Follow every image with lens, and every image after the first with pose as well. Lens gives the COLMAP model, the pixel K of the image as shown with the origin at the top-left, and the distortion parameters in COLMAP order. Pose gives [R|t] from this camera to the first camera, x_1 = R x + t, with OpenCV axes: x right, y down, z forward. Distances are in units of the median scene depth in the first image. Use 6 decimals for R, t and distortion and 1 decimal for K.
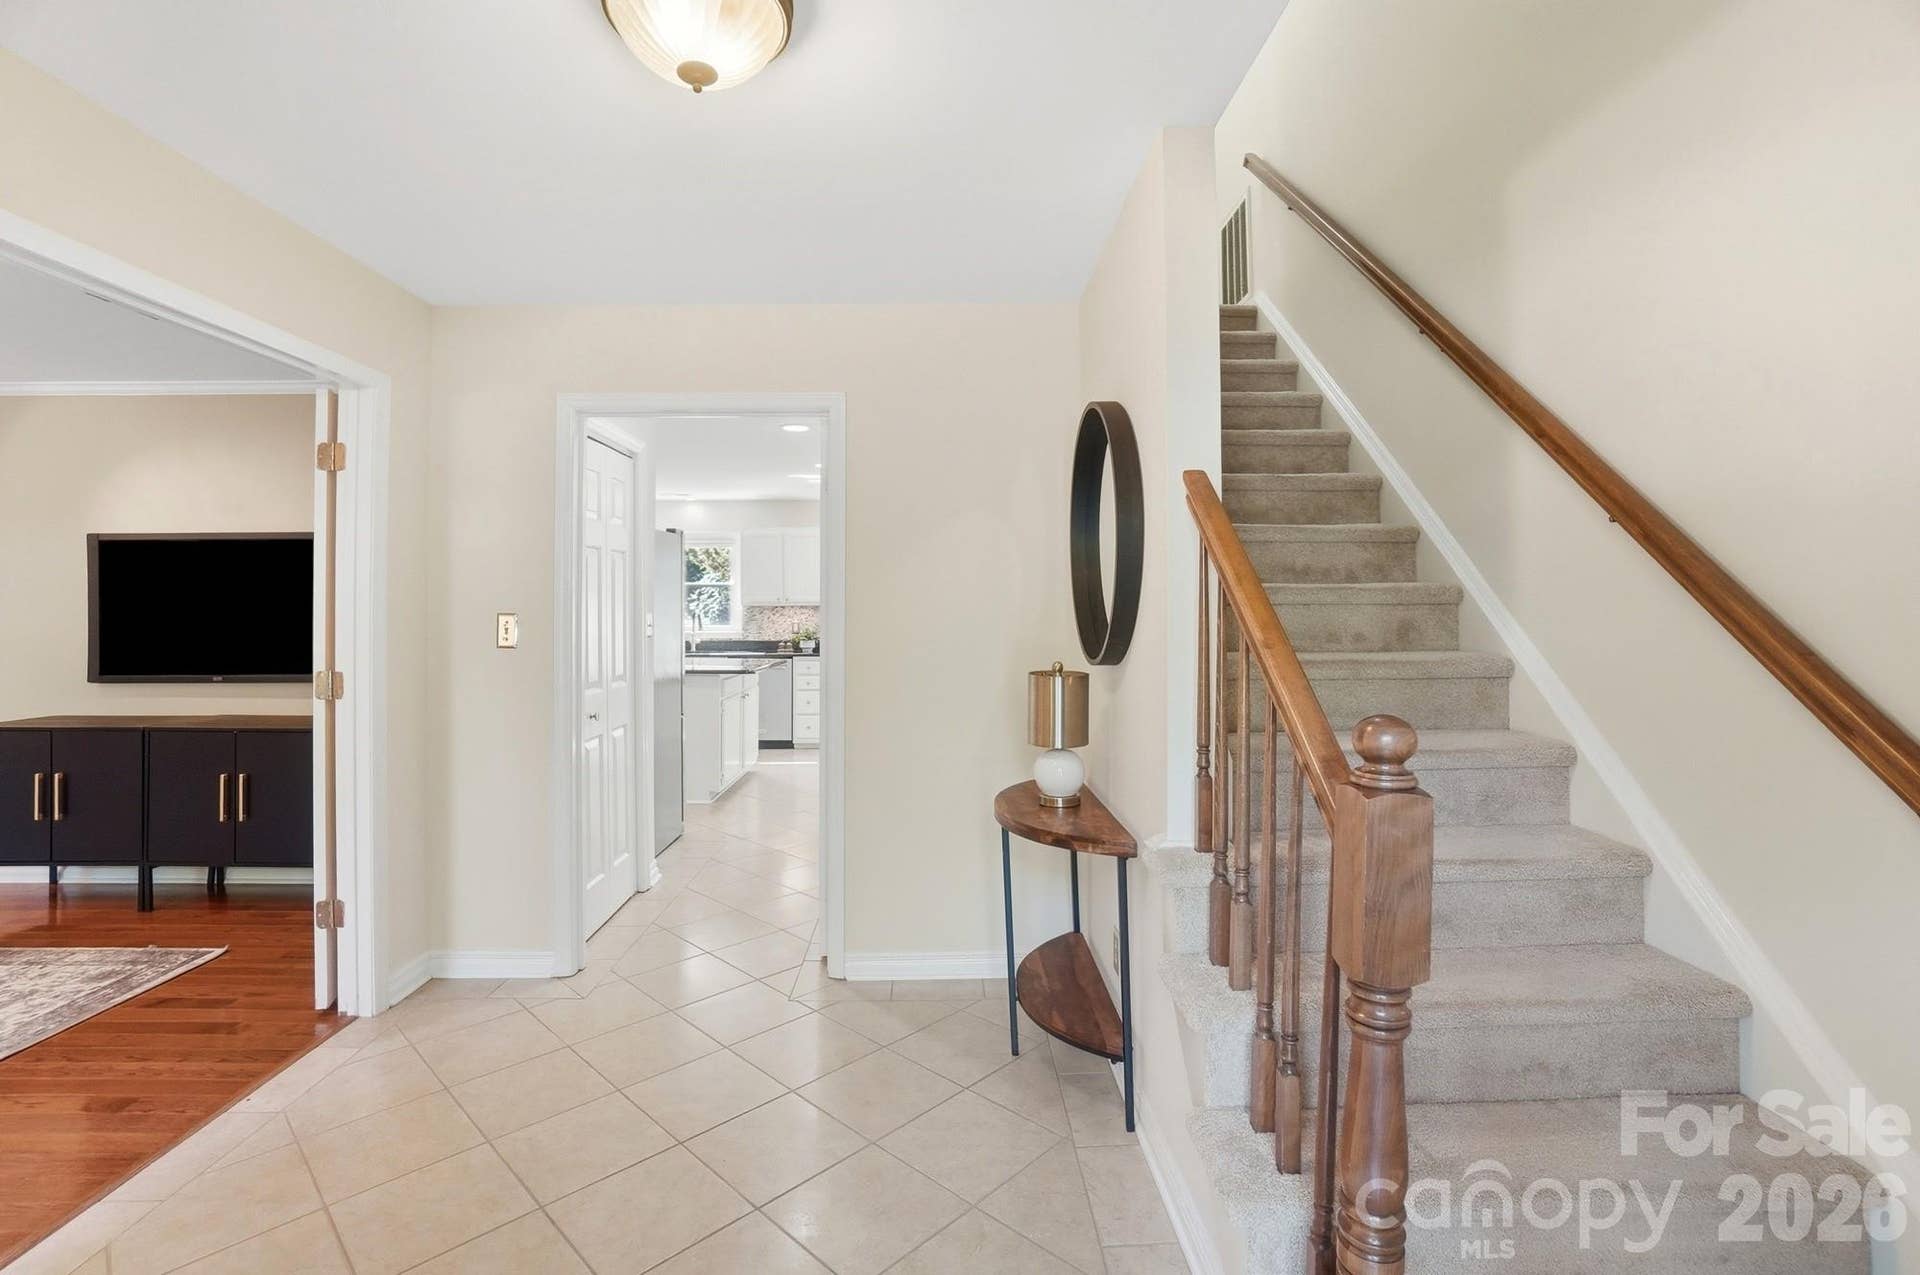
lens RADIAL K [[856.8, 0, 959.3], [0, 856.8, 603.0], [0, 0, 1]] dist [-0.060780, 0.018263]
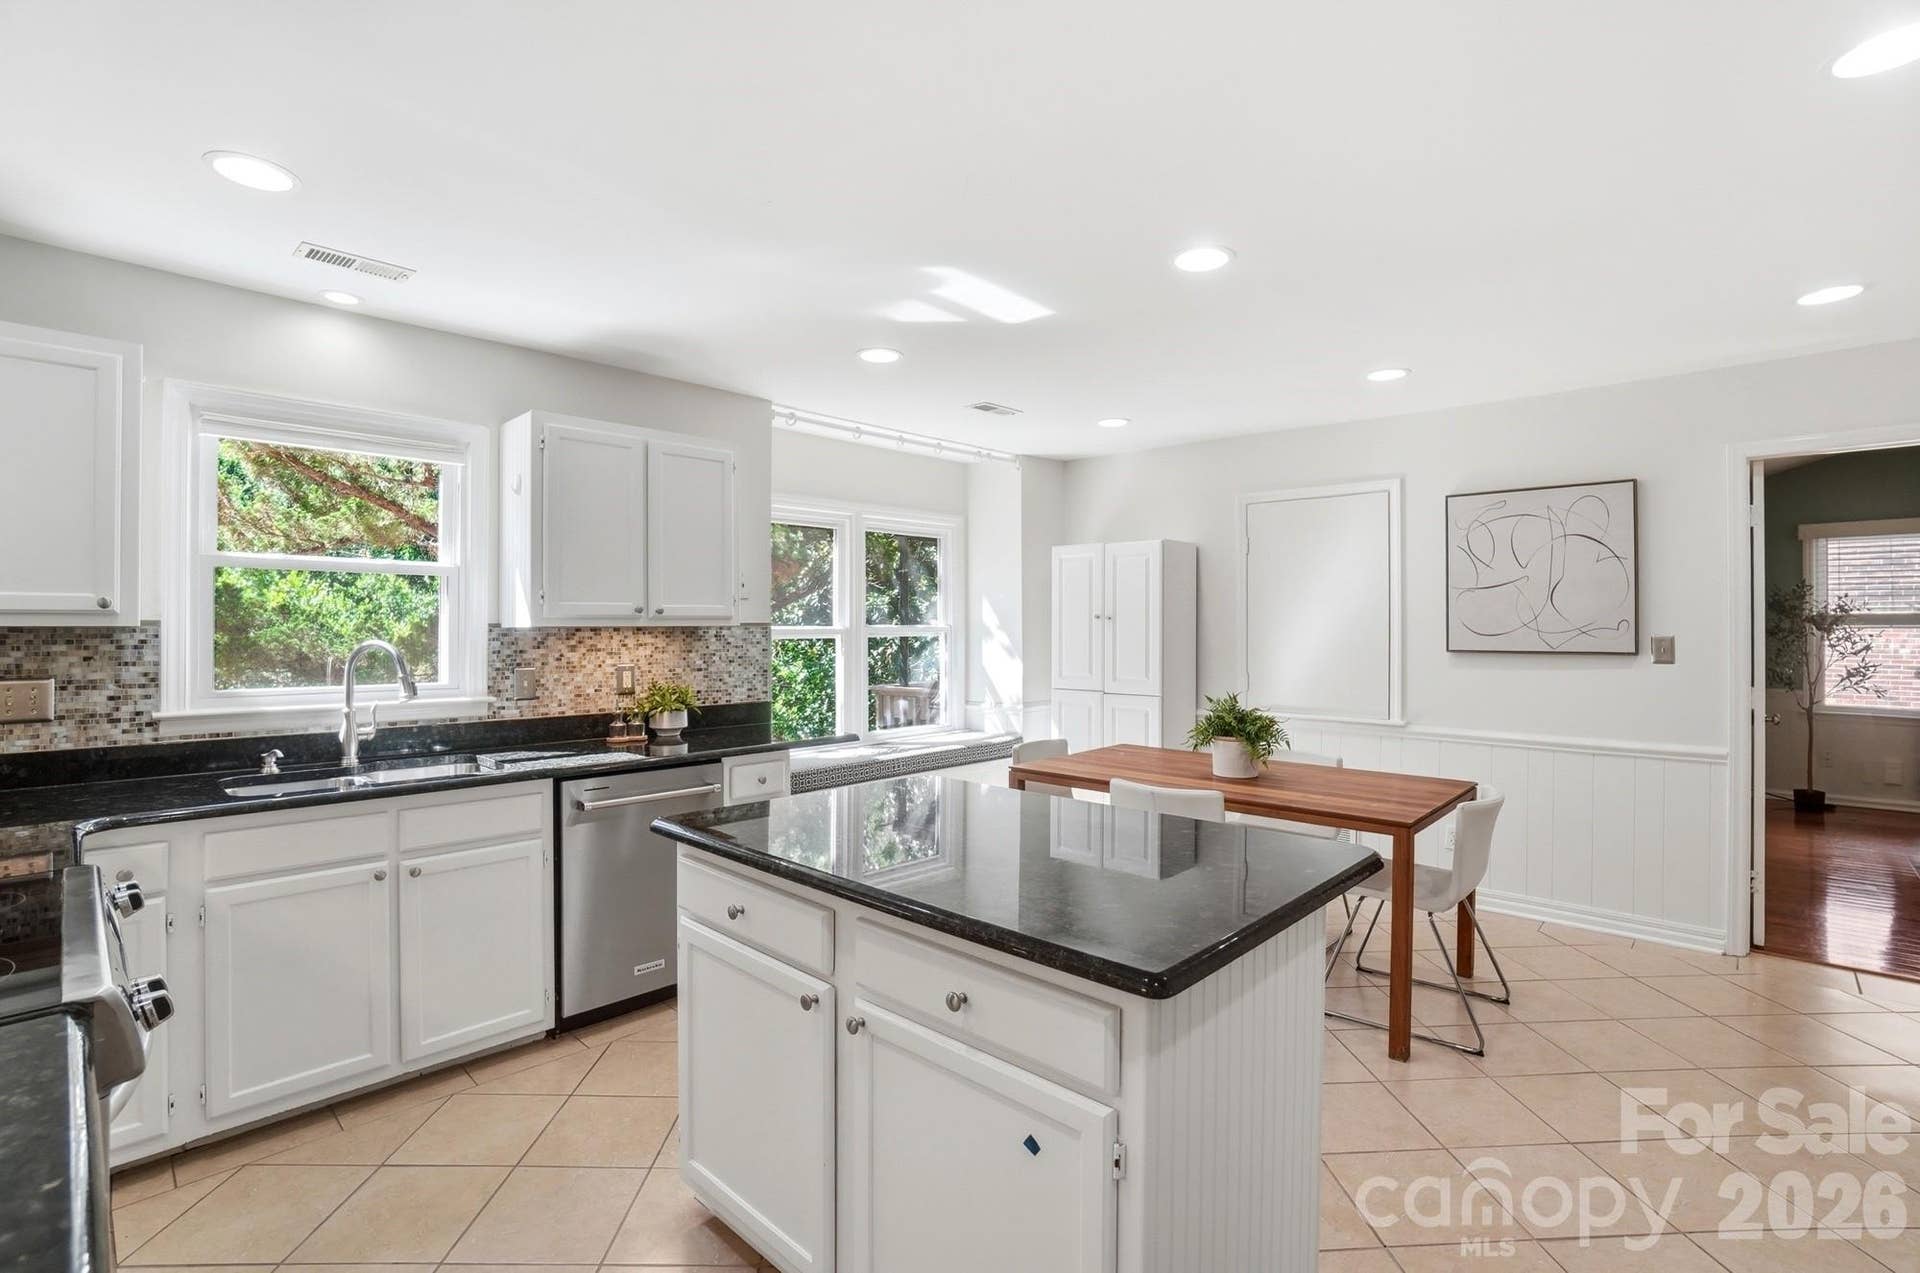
lens RADIAL K [[856.8, 0, 959.6], [0, 856.8, 623.5], [0, 0, 1]] dist [-0.060780, 0.018263]
pose [[0.712008, 0.004544, 0.702157, -0.364123], [-0.004623, 0.999988, -0.001783, 0.002031], [-0.702156, -0.001977, 0.712020, 0.602940]]
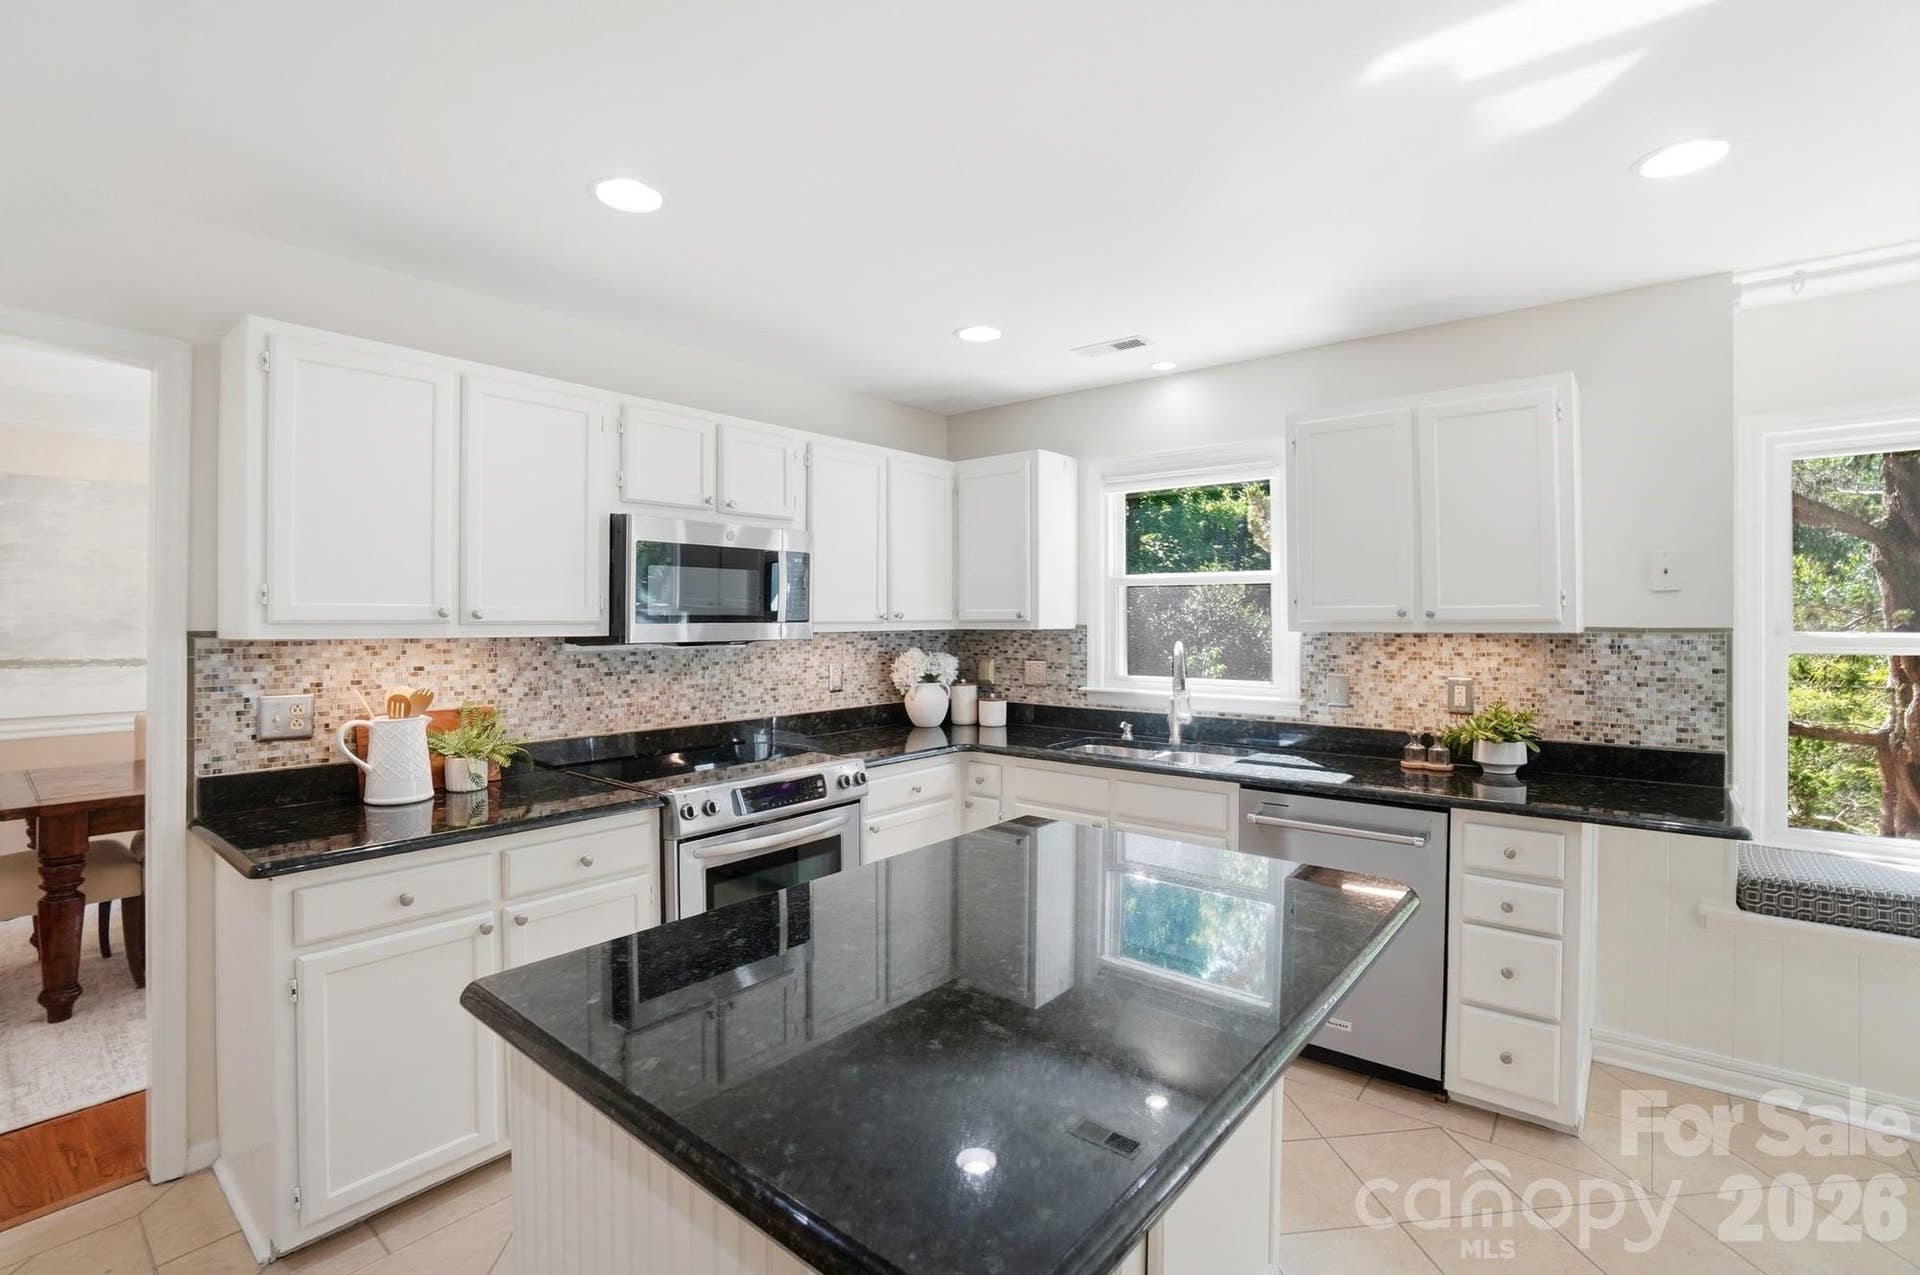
lens RADIAL K [[856.8, 0, 949.3], [0, 856.8, 623.8], [0, 0, 1]] dist [-0.060780, 0.018263]
pose [[0.751644, 0.004169, -0.659556, -0.125082], [0.001392, 0.999968, 0.007907, -0.002694], [0.659568, -0.006862, 0.751614, 0.621025]]
